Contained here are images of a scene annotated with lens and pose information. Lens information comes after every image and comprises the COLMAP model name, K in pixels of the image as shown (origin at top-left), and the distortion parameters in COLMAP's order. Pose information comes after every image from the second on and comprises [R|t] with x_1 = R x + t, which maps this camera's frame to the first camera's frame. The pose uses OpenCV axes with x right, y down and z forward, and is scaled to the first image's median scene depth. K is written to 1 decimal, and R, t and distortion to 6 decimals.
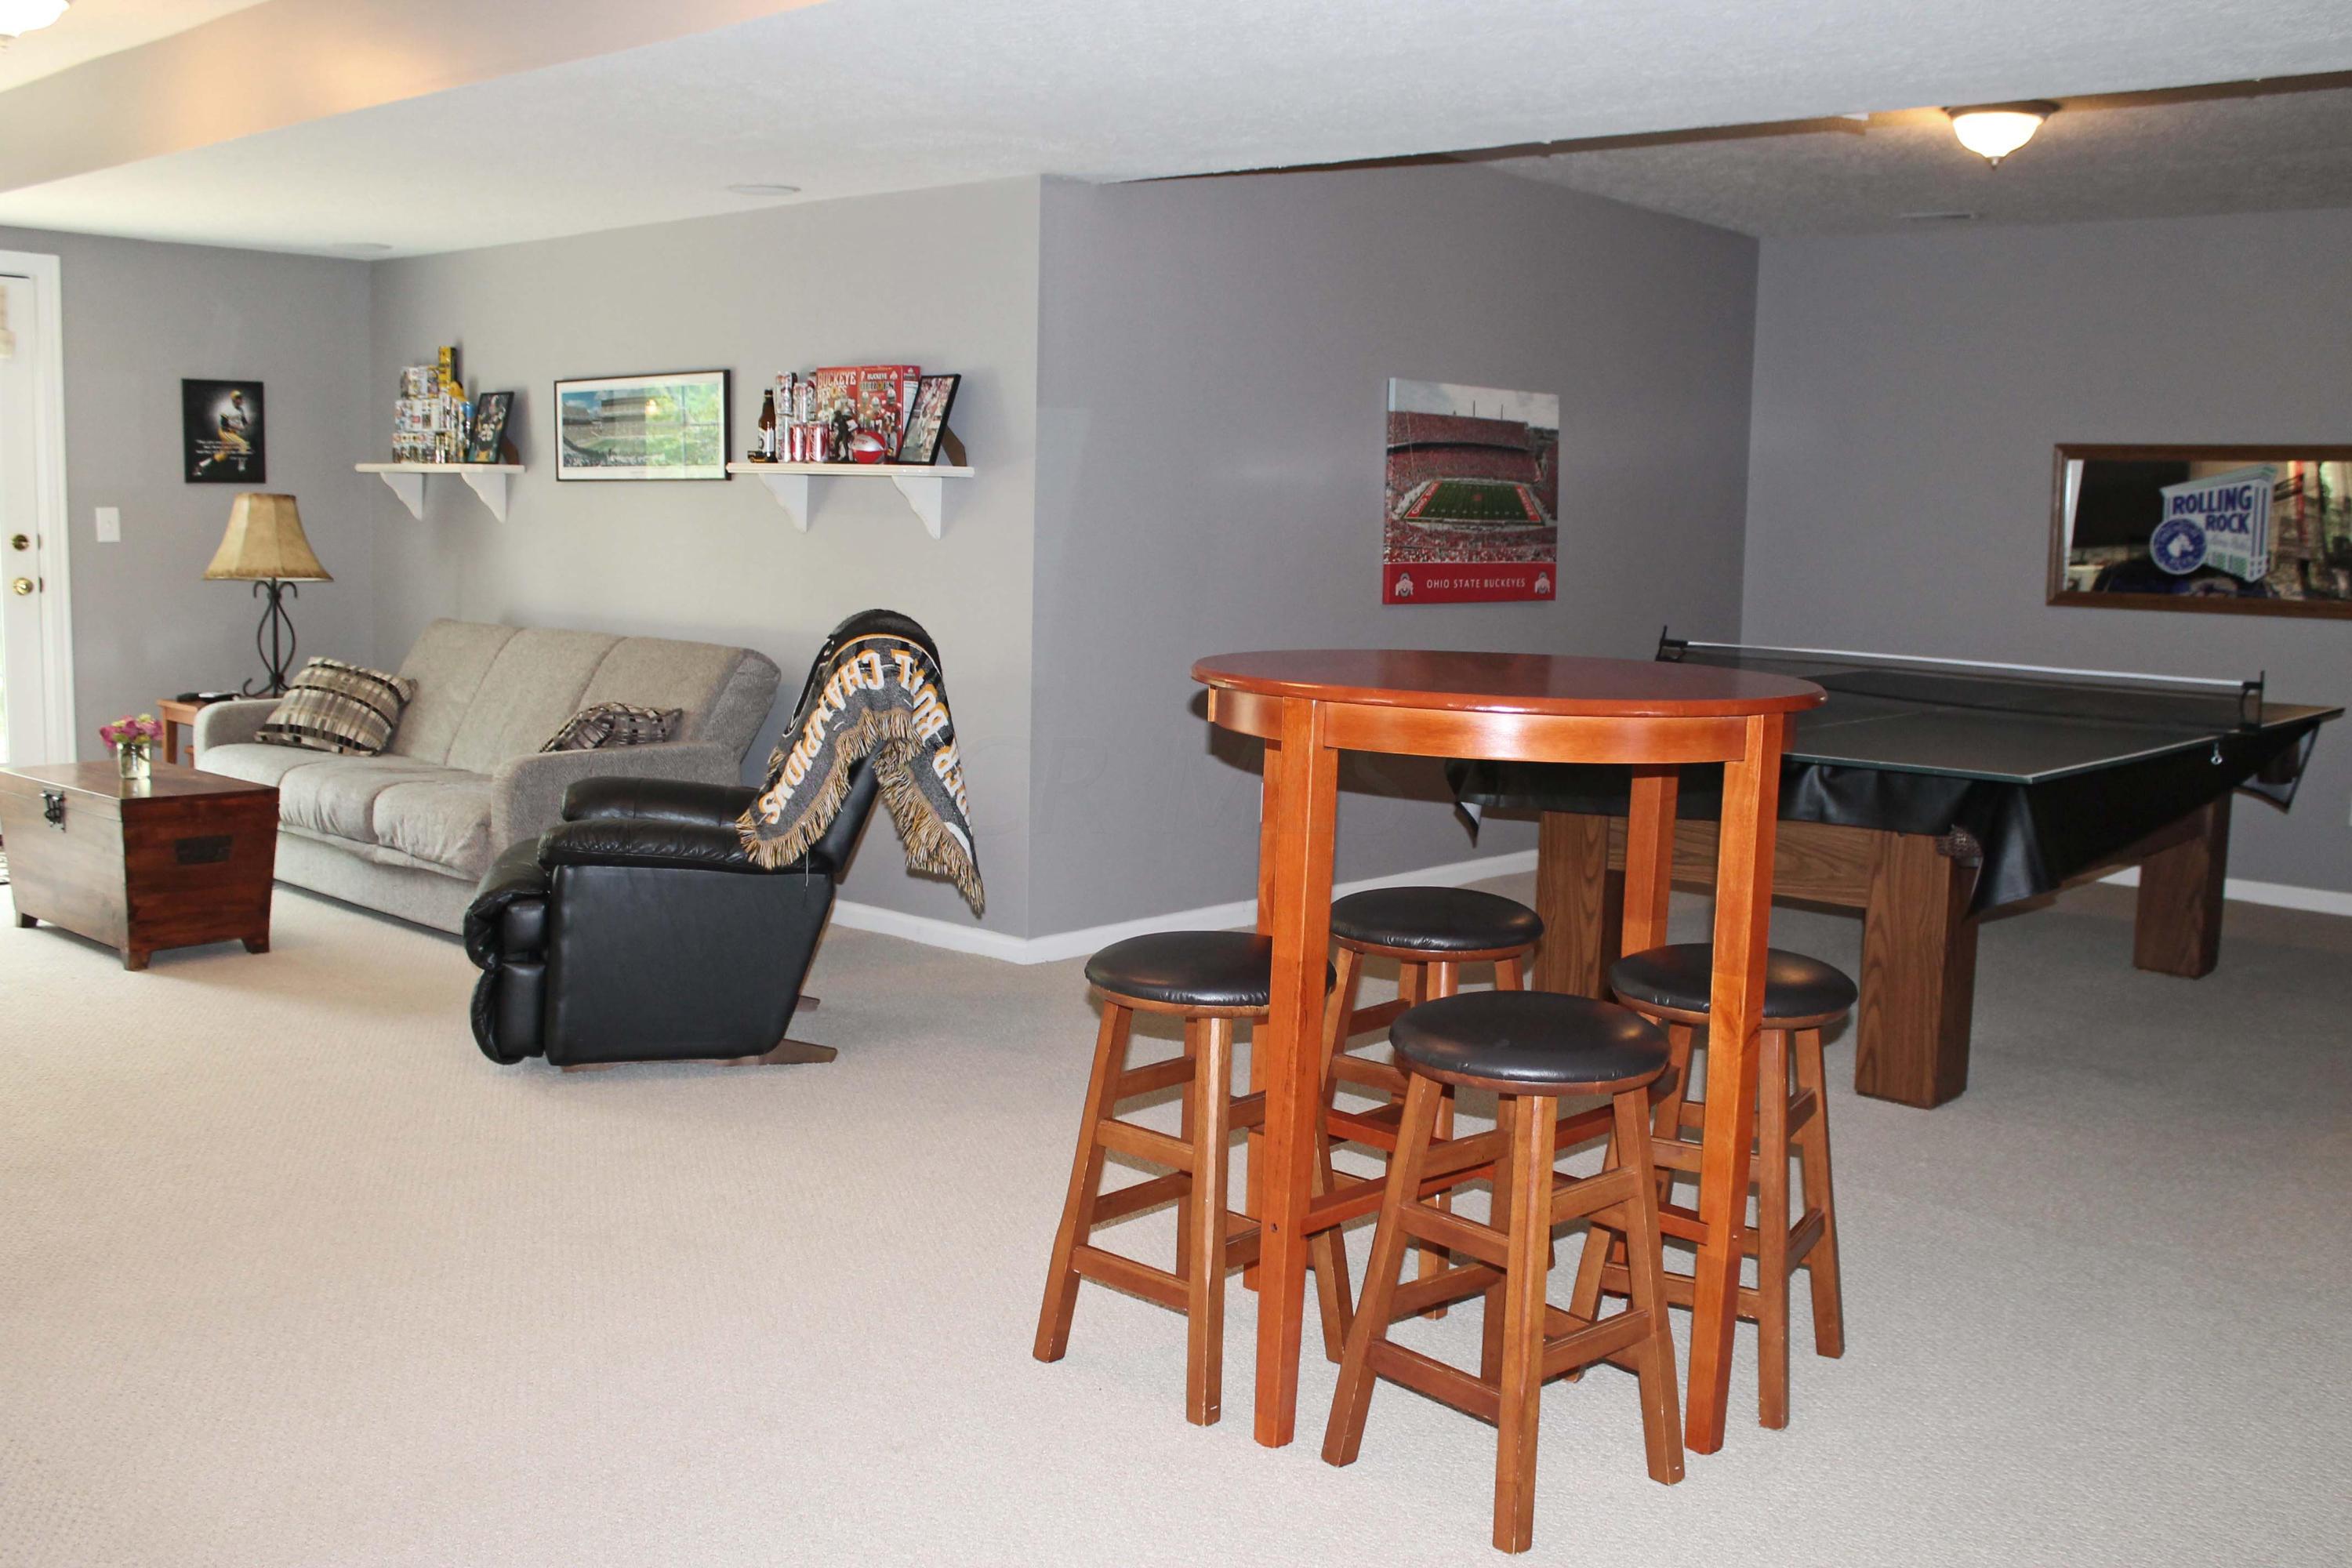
lens RADIAL K [[2151.8, 0, 1176.0], [0, 2151.8, 784.0], [0, 0, 1]] dist [-0.151649, 0.149708]
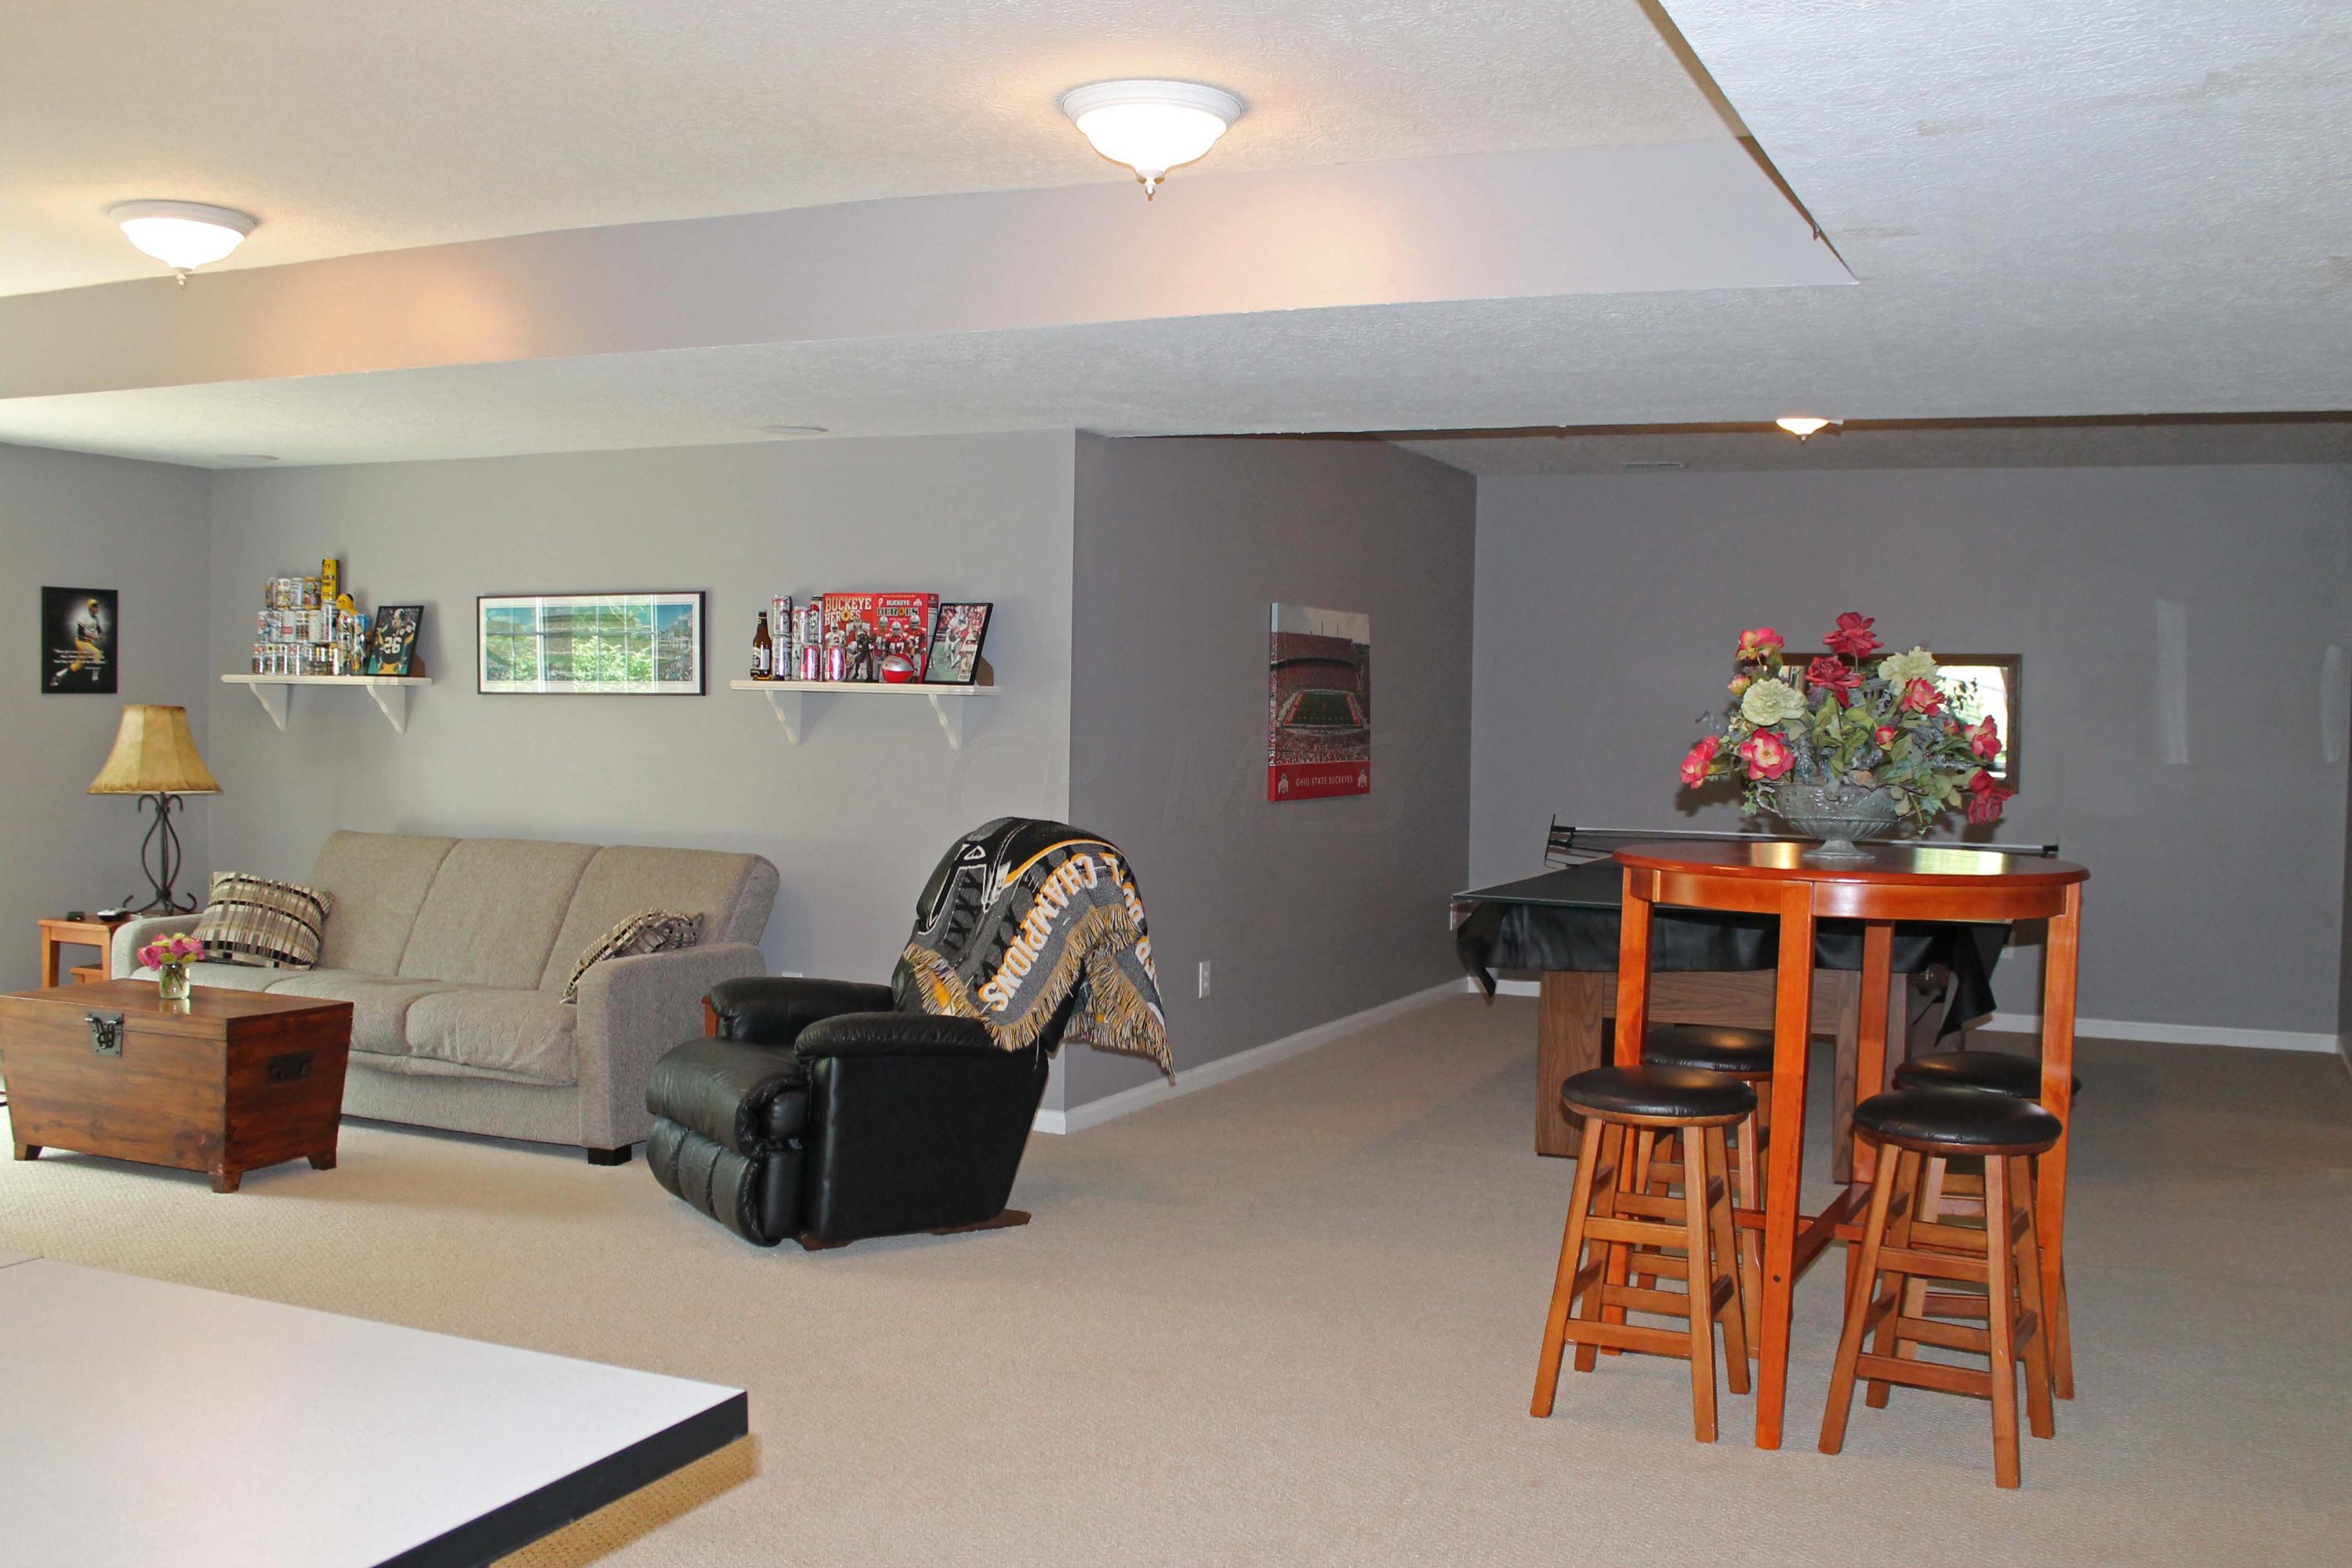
lens RADIAL K [[2151.8, 0, 1176.0], [0, 2151.8, 784.0], [0, 0, 1]] dist [-0.151649, 0.149708]
pose [[0.955435, -0.017268, 0.294698, -0.329045], [0.042582, 0.995909, -0.079698, -0.004822], [-0.292116, 0.088695, 0.952261, -0.079898]]
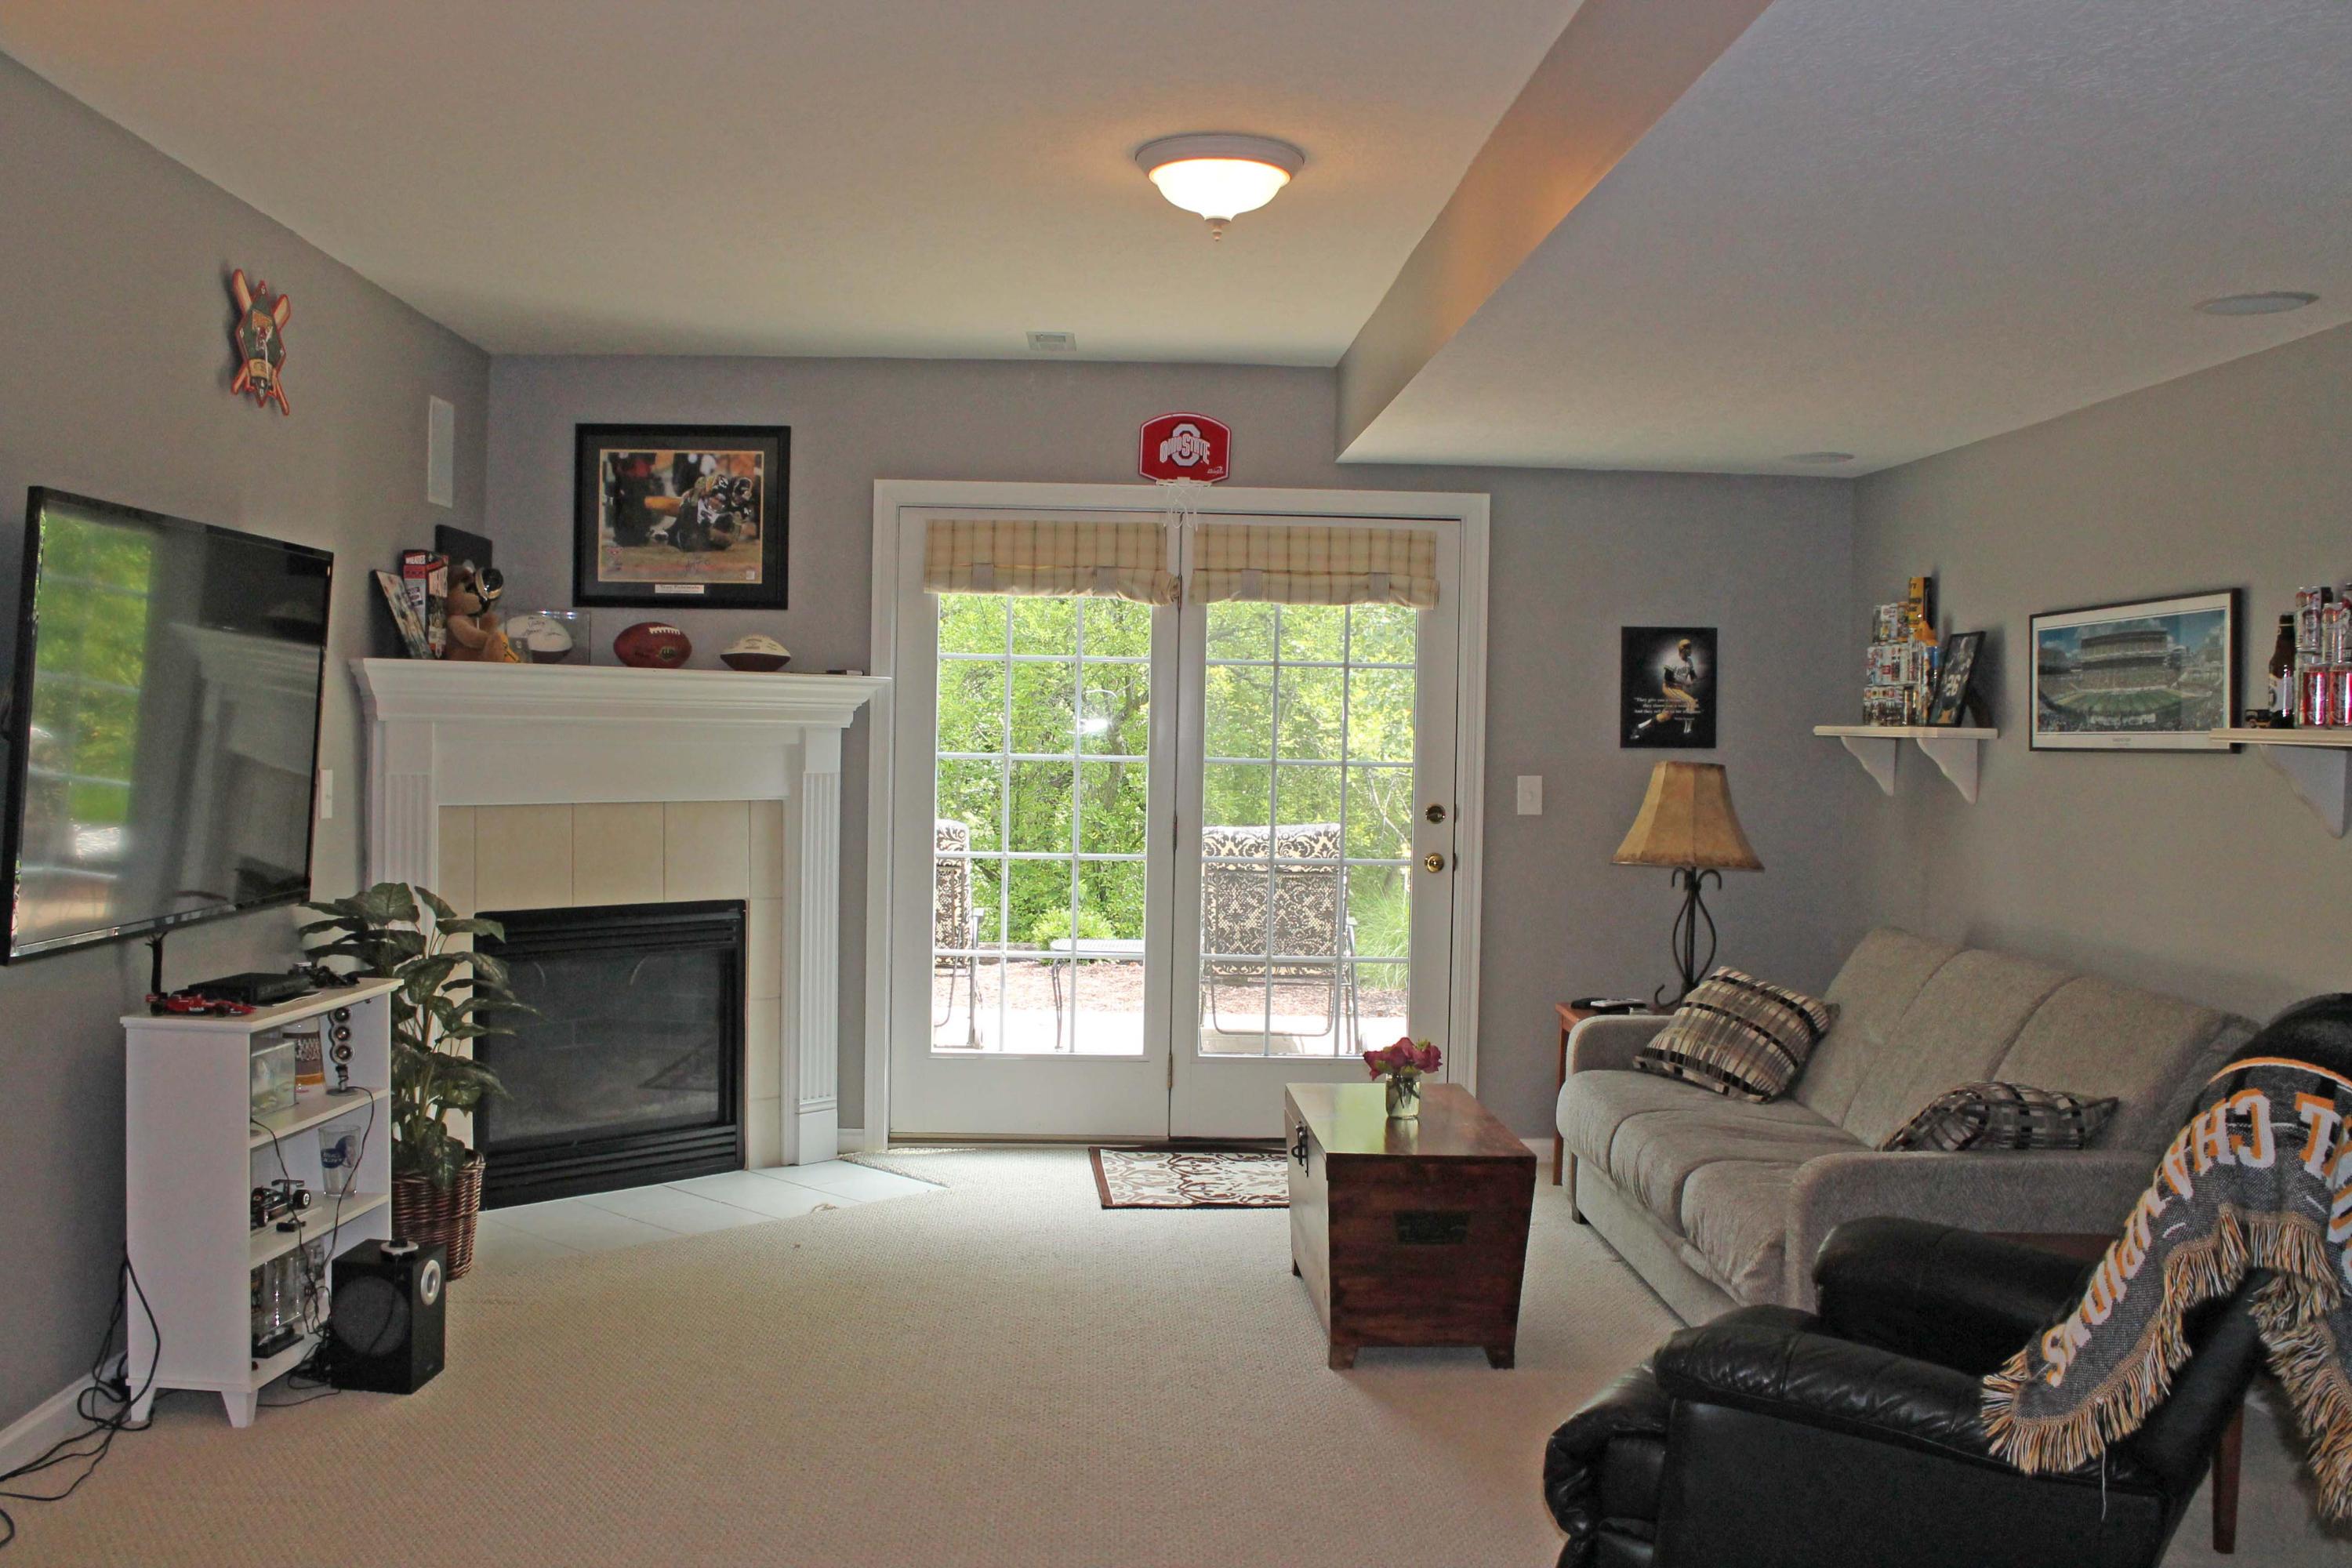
lens RADIAL K [[2151.8, 0, 1176.0], [0, 2151.8, 784.0], [0, 0, 1]] dist [-0.151649, 0.149708]
pose [[0.698695, 0.006872, -0.715387, 0.028821], [-0.091823, 0.992545, -0.080147, -0.054814], [0.709503, 0.121687, 0.694117, 0.343252]]
